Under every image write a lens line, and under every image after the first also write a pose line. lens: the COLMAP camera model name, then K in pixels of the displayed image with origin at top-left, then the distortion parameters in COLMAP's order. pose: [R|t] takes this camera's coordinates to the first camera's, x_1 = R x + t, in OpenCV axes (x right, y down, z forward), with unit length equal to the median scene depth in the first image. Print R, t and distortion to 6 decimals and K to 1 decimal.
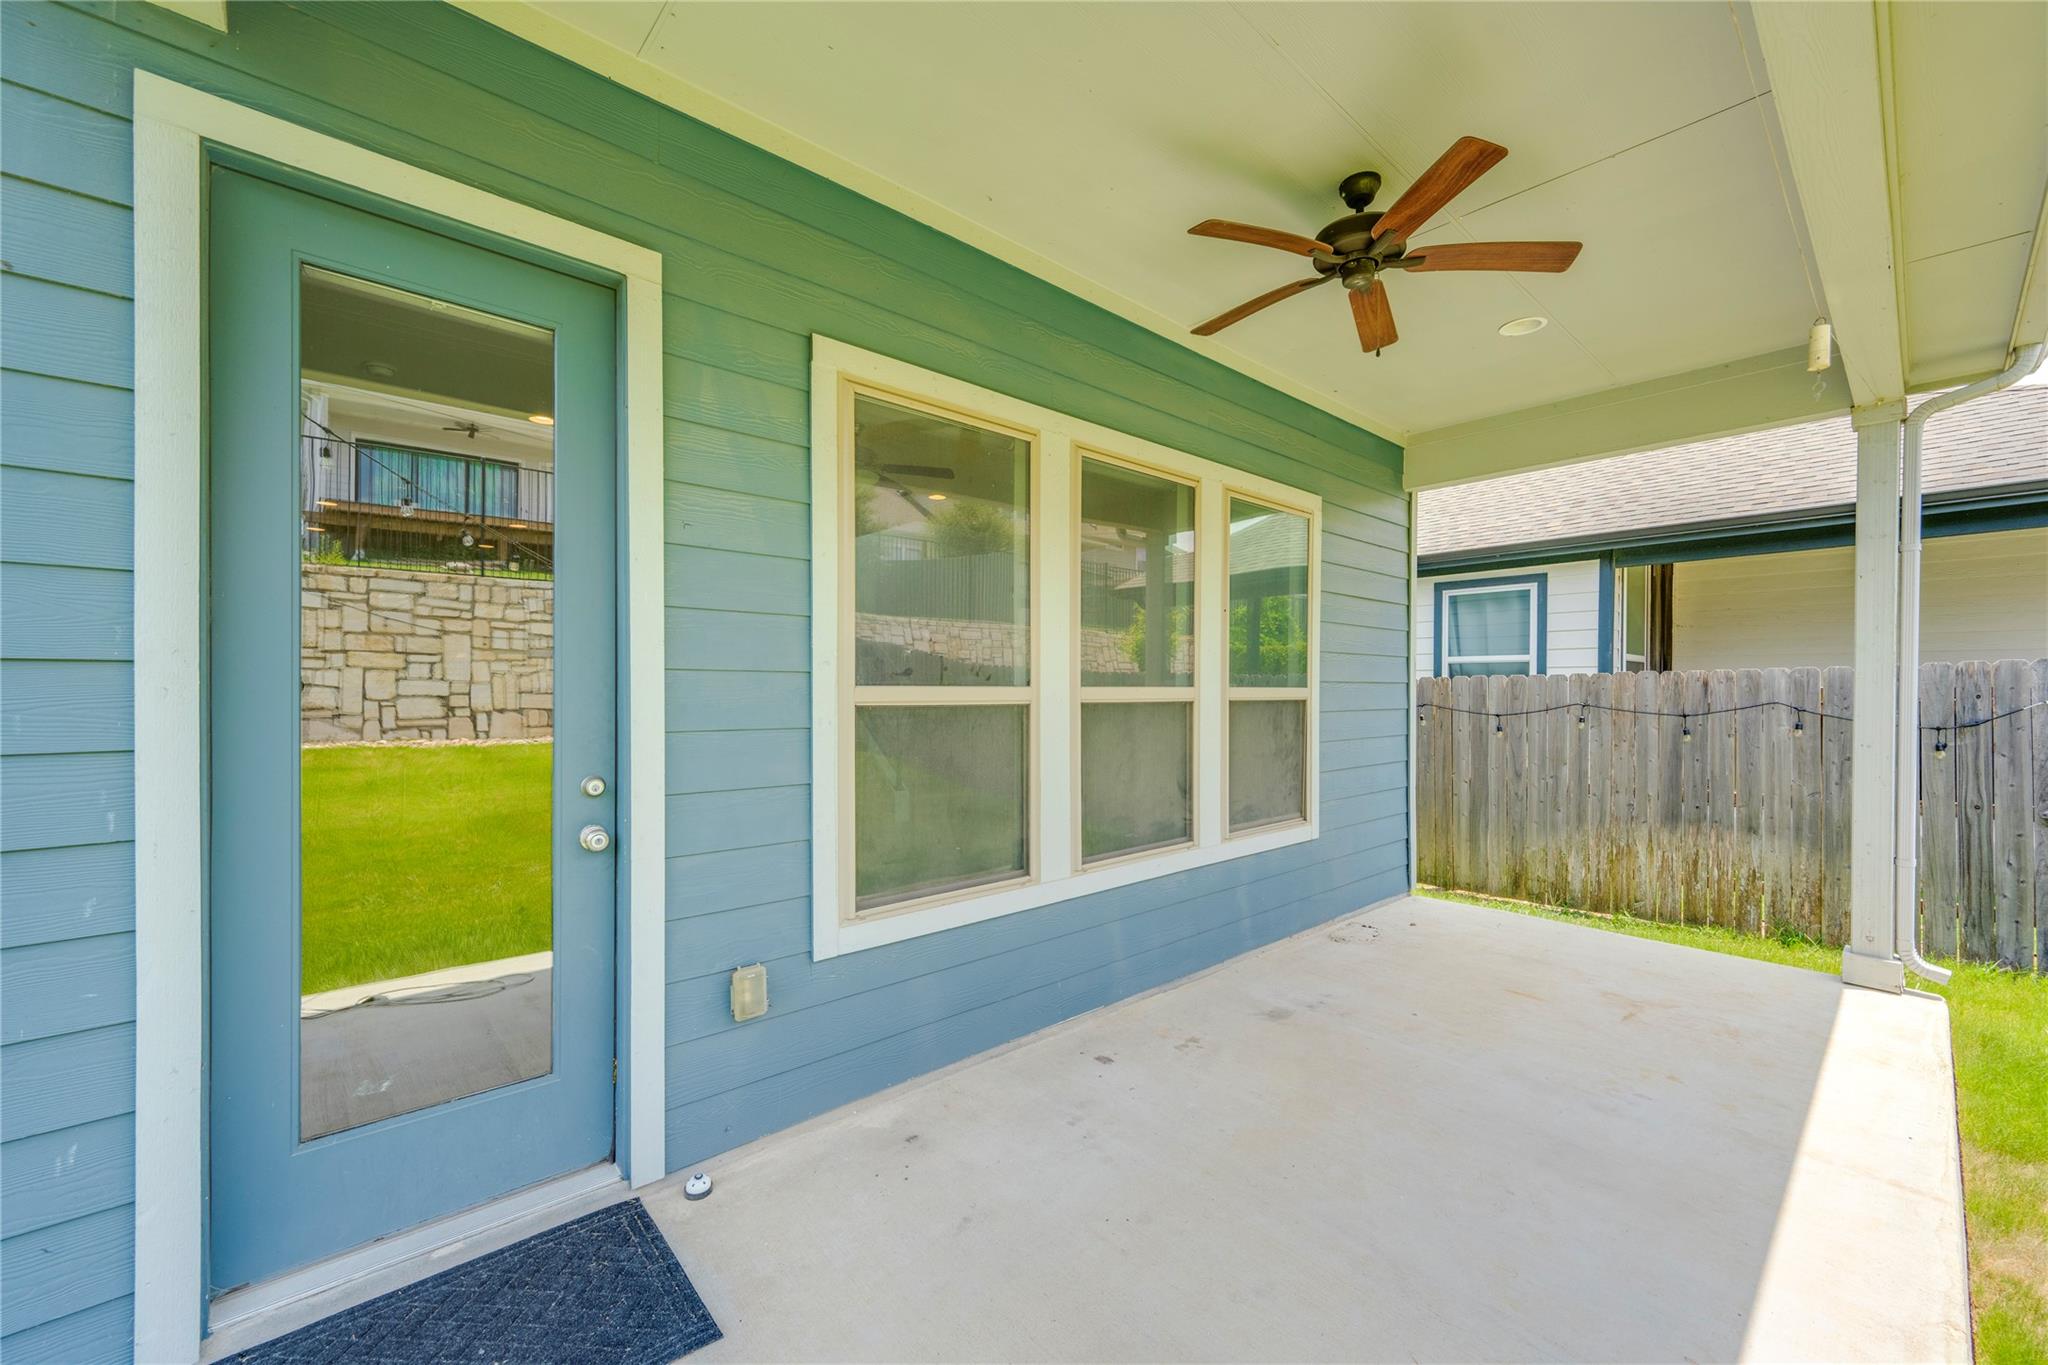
lens RADIAL K [[811.2, 0, 1028.8], [0, 811.2, 694.7], [0, 0, 1]] dist [-0.000476, -0.000127]
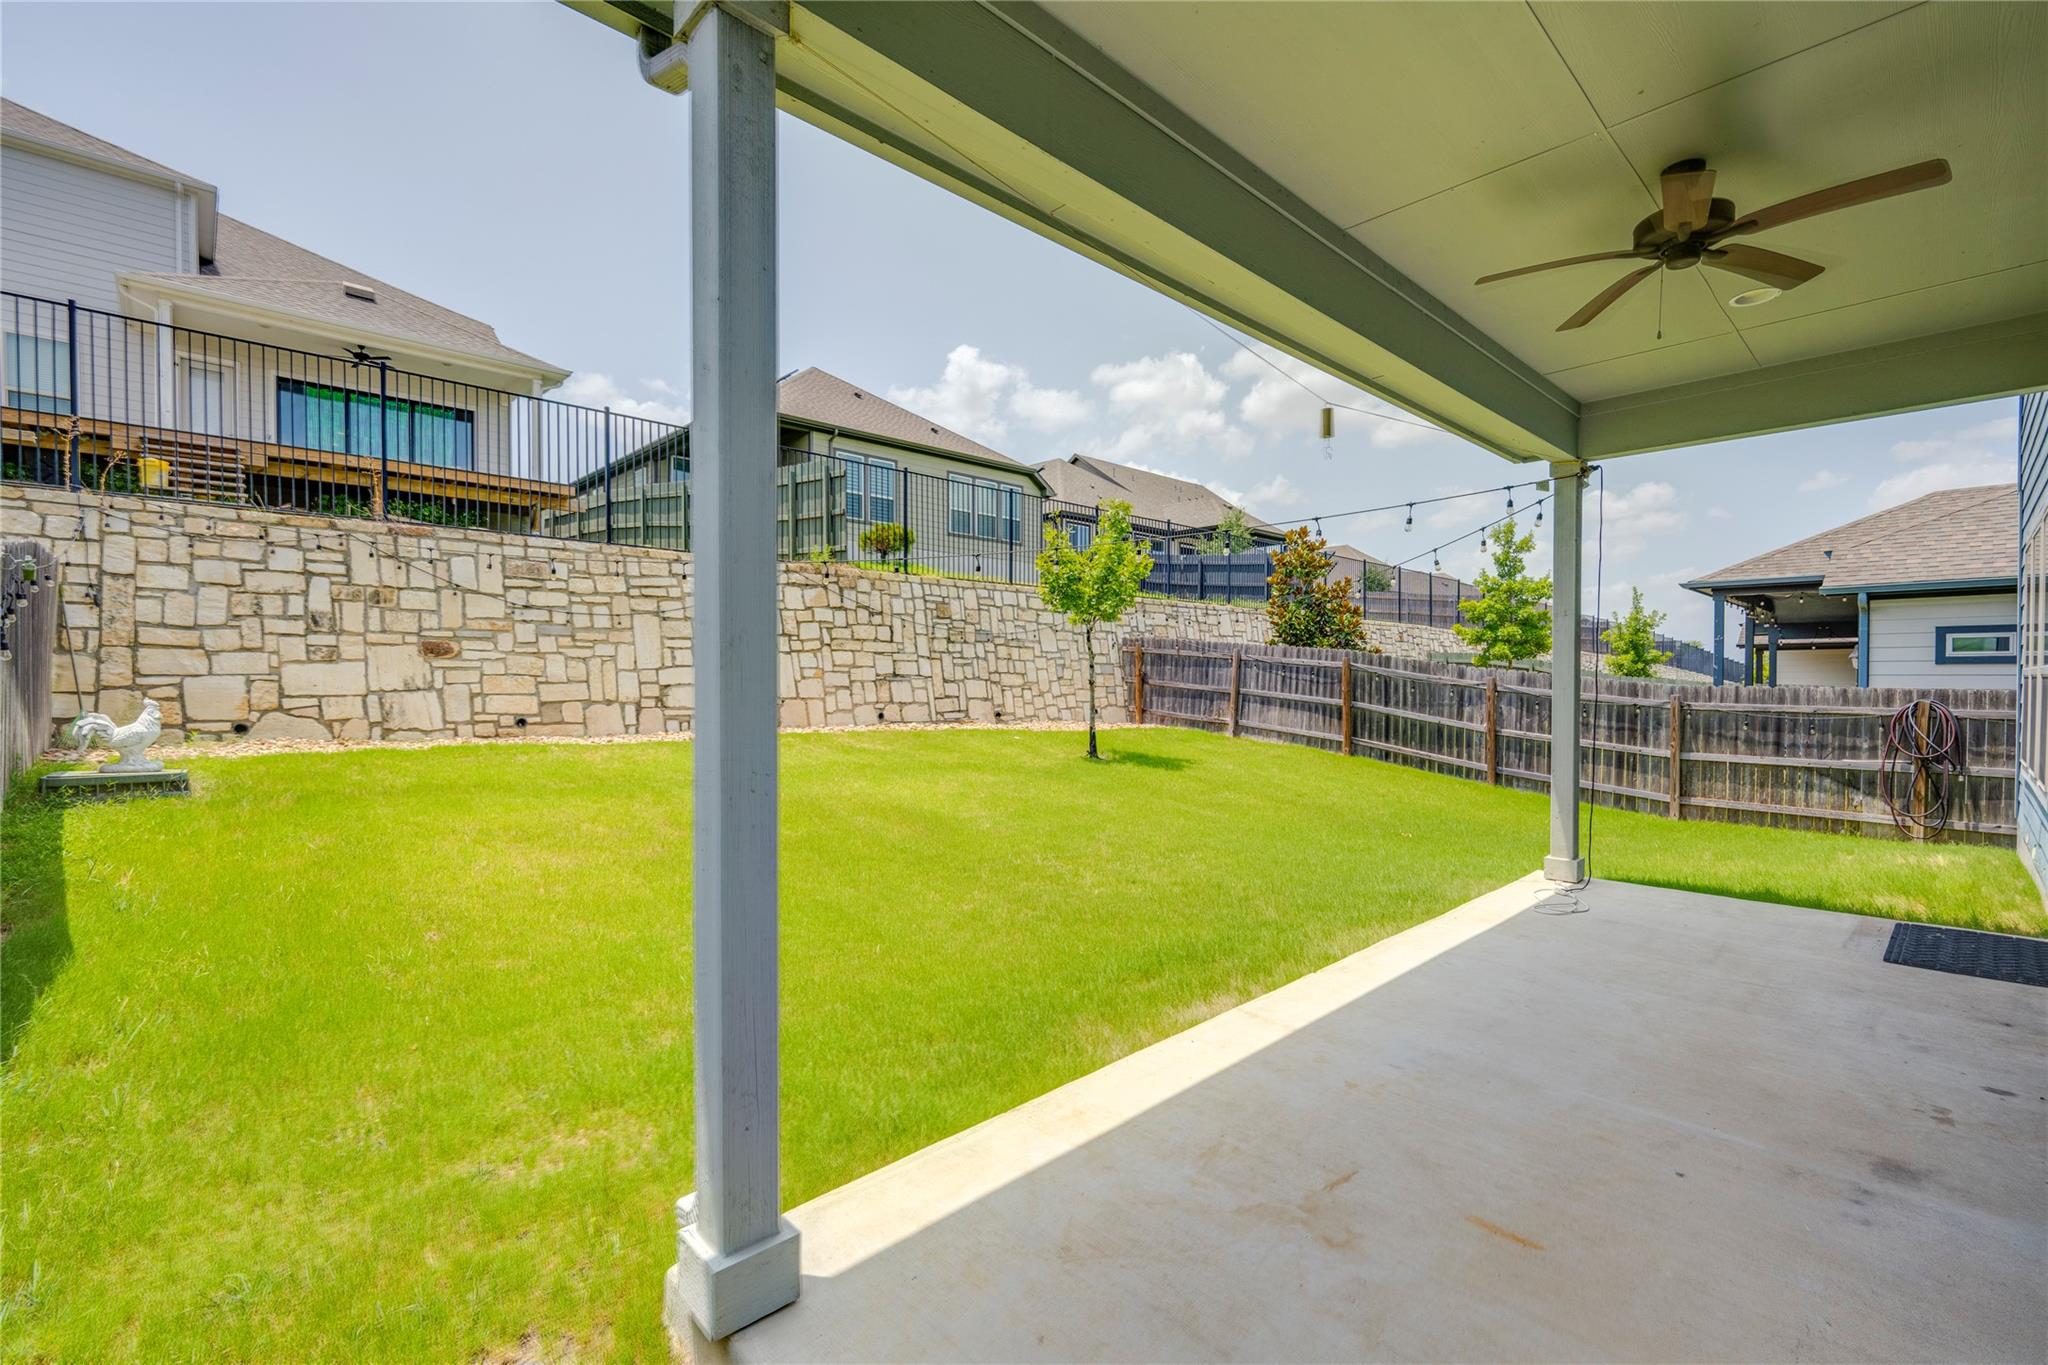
lens RADIAL K [[891.1, 0, 1027.6], [0, 891.1, 700.7], [0, 0, 1]] dist [-0.000118, -0.000240]
pose [[-0.999565, -0.001608, -0.029457, 0.647993], [-0.002468, 0.999571, 0.029183, 0.009653], [0.029397, 0.029243, -0.999140, 1.077106]]
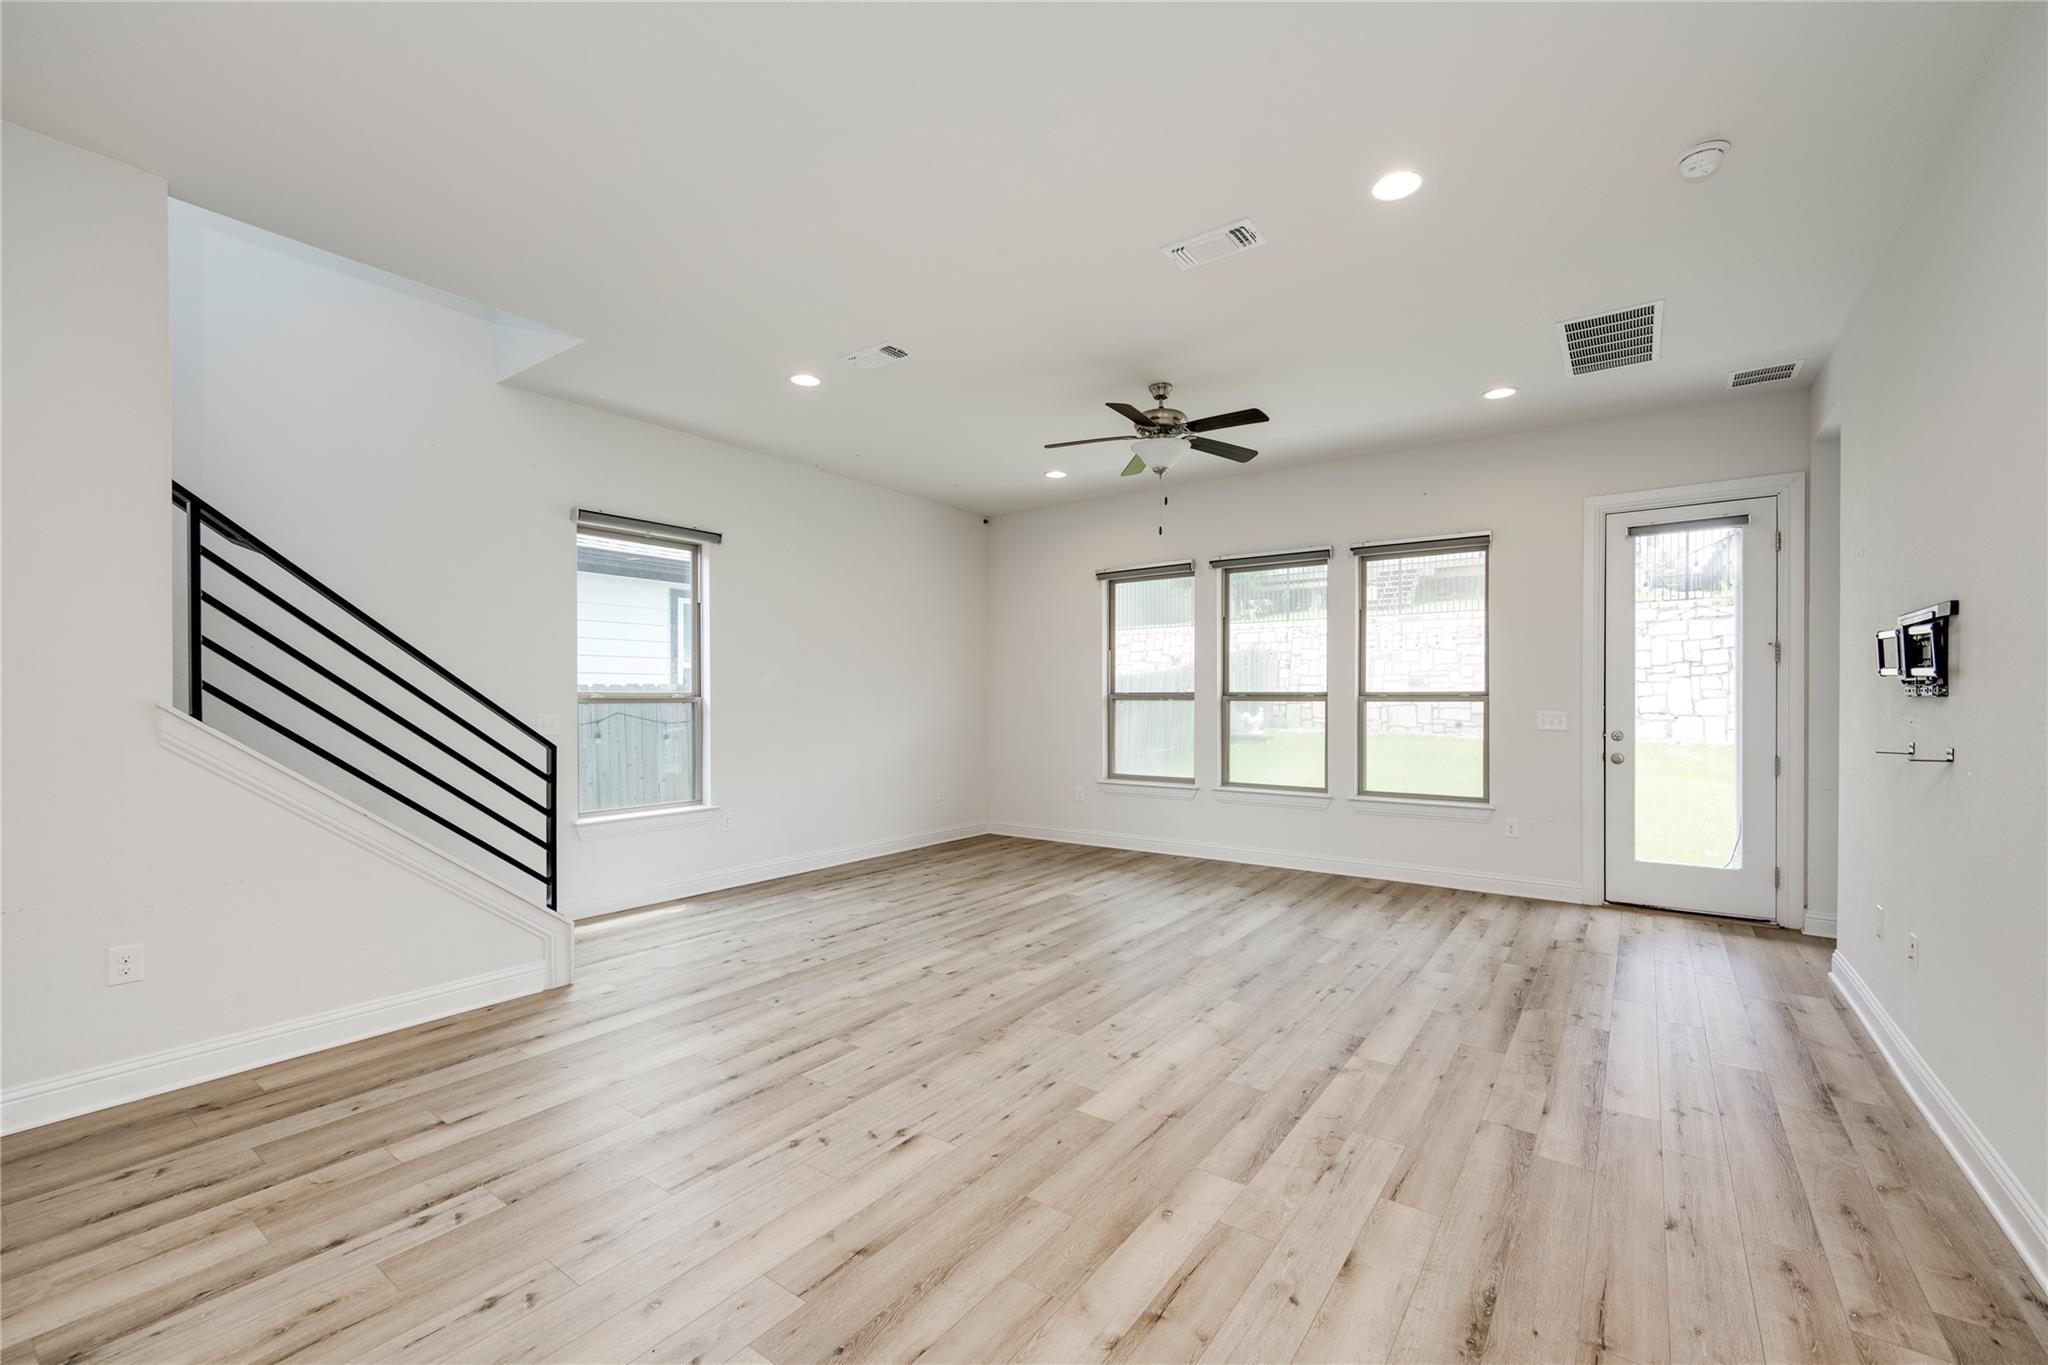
lens RADIAL K [[846.8, 0, 1032.3], [0, 846.8, 703.5], [0, 0, 1]] dist [0.003503, 0.000181]
pose [[-0.212658, -0.008534, 0.977089, -1.030214], [0.005952, 0.999932, 0.010029, -0.002463], [-0.977109, 0.007948, -0.212593, 1.282895]]
